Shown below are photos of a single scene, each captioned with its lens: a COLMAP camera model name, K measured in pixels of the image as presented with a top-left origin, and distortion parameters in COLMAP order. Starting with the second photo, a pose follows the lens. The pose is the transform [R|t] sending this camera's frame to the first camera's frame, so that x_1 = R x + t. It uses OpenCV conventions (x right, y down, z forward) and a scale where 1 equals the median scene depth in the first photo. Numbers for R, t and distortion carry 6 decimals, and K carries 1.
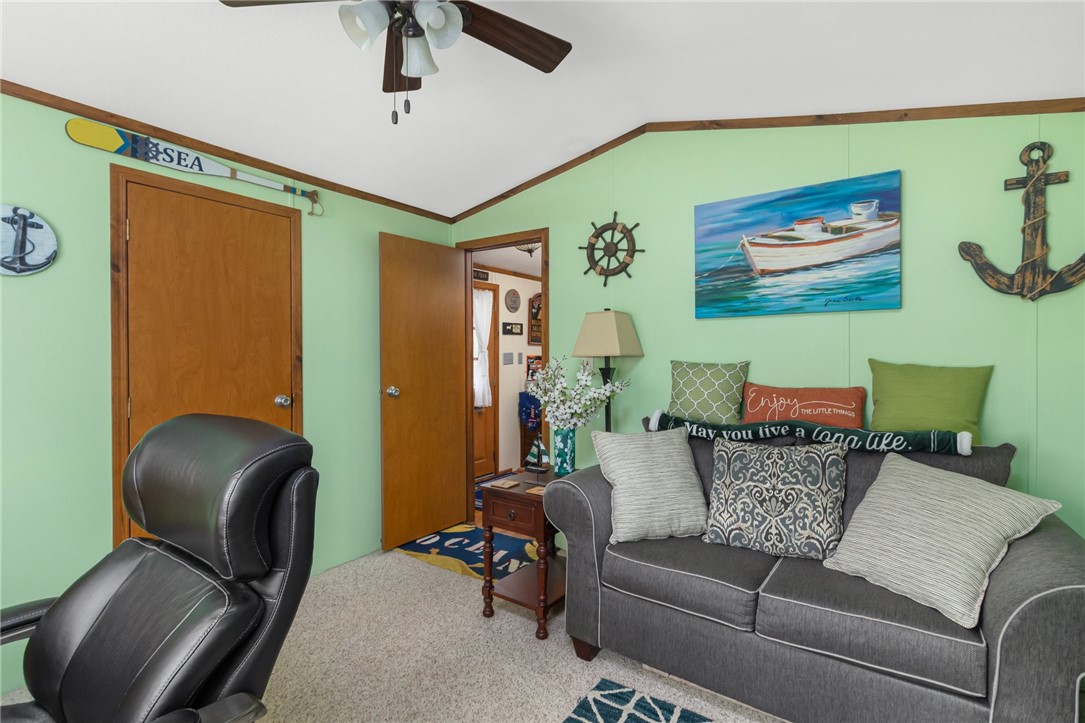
lens RADIAL K [[509.3, 0, 547.0], [0, 509.3, 358.3], [0, 0, 1]] dist [-0.000648, -0.000007]
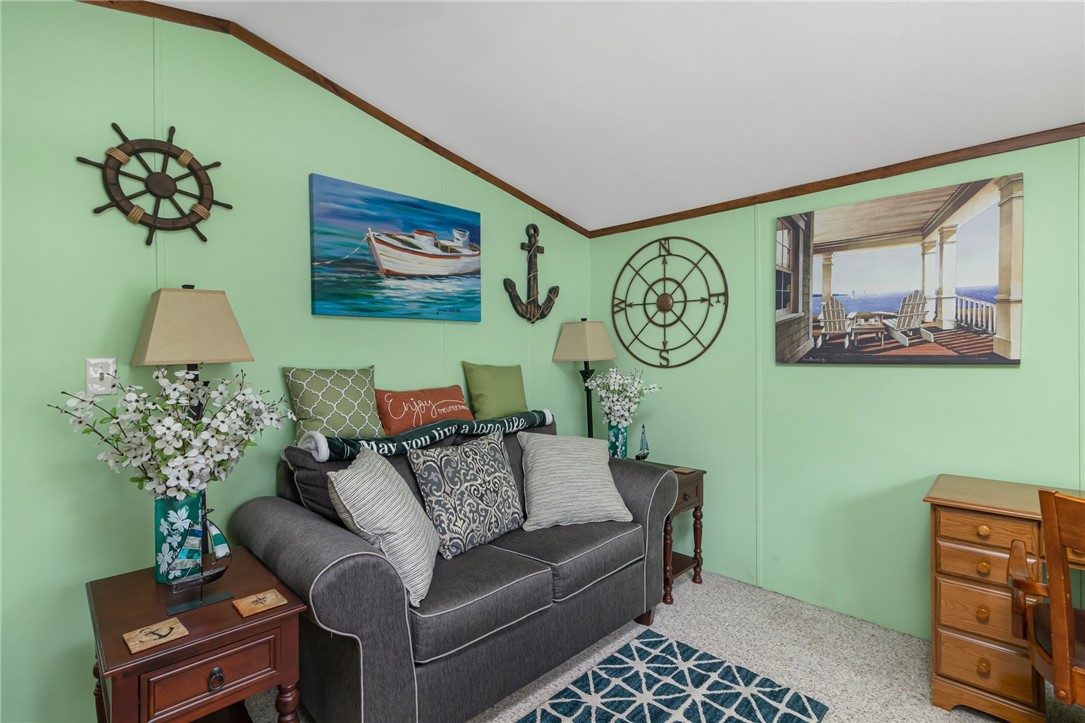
lens RADIAL K [[505.0, 0, 545.9], [0, 505.0, 362.0], [0, 0, 1]] dist [0.000200, 0.000151]
pose [[0.173460, -0.010584, 0.984784, -0.491927], [0.016886, 0.999827, 0.007771, -0.003627], [-0.984696, 0.015281, 0.173609, 0.577592]]
